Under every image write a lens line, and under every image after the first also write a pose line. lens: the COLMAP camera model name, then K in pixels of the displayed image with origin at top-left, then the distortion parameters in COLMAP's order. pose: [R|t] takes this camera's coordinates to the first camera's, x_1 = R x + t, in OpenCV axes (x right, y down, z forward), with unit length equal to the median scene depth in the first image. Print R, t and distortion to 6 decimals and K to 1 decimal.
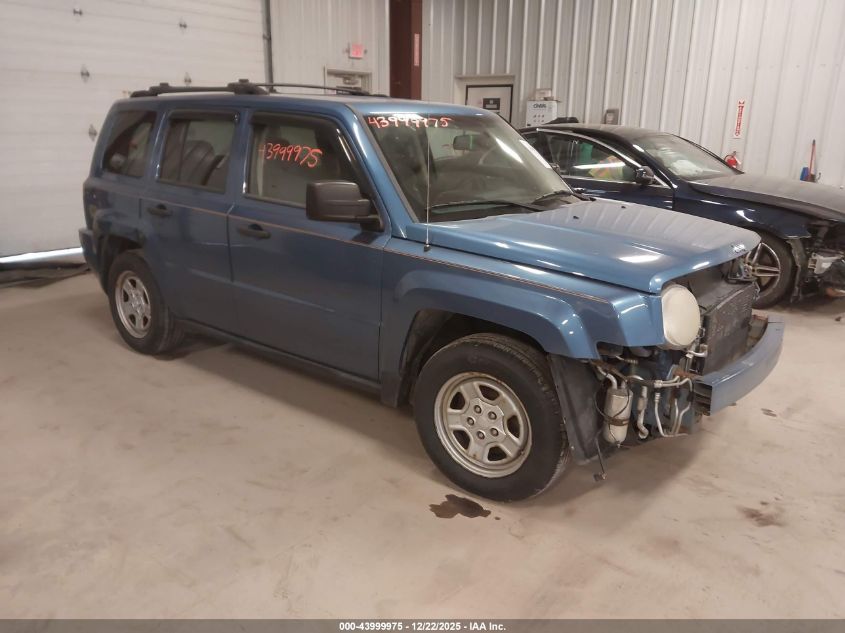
lens RADIAL K [[658.3, 0, 422.5], [0, 658.3, 316.5], [0, 0, 1]] dist [0.066051, -0.153401]
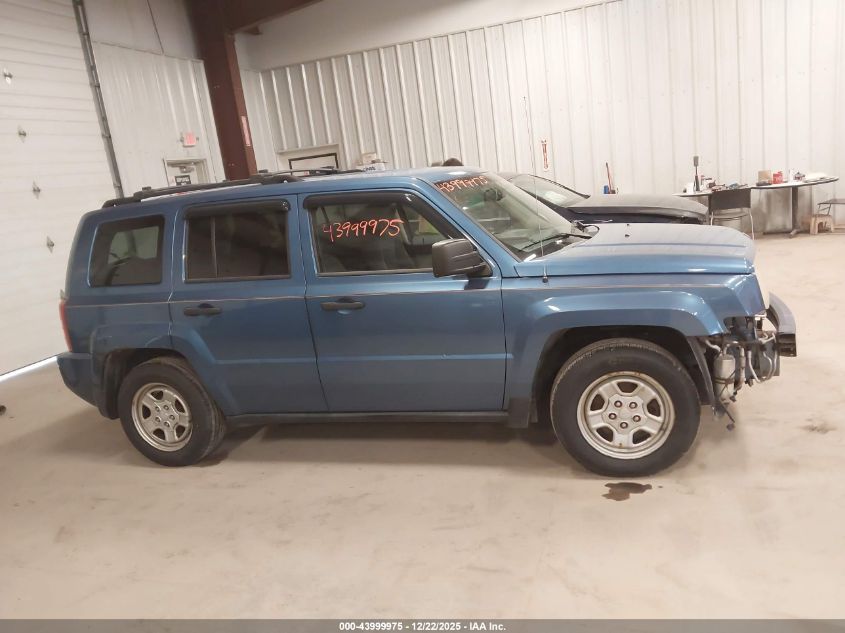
lens RADIAL K [[656.3, 0, 422.5], [0, 656.3, 316.5], [0, 0, 1]] dist [0.043259, -0.087410]
pose [[0.921222, -0.206541, 0.329681, -0.503988], [0.236089, 0.970350, -0.051788, -0.028227], [-0.309210, 0.125543, 0.942671, -0.024192]]
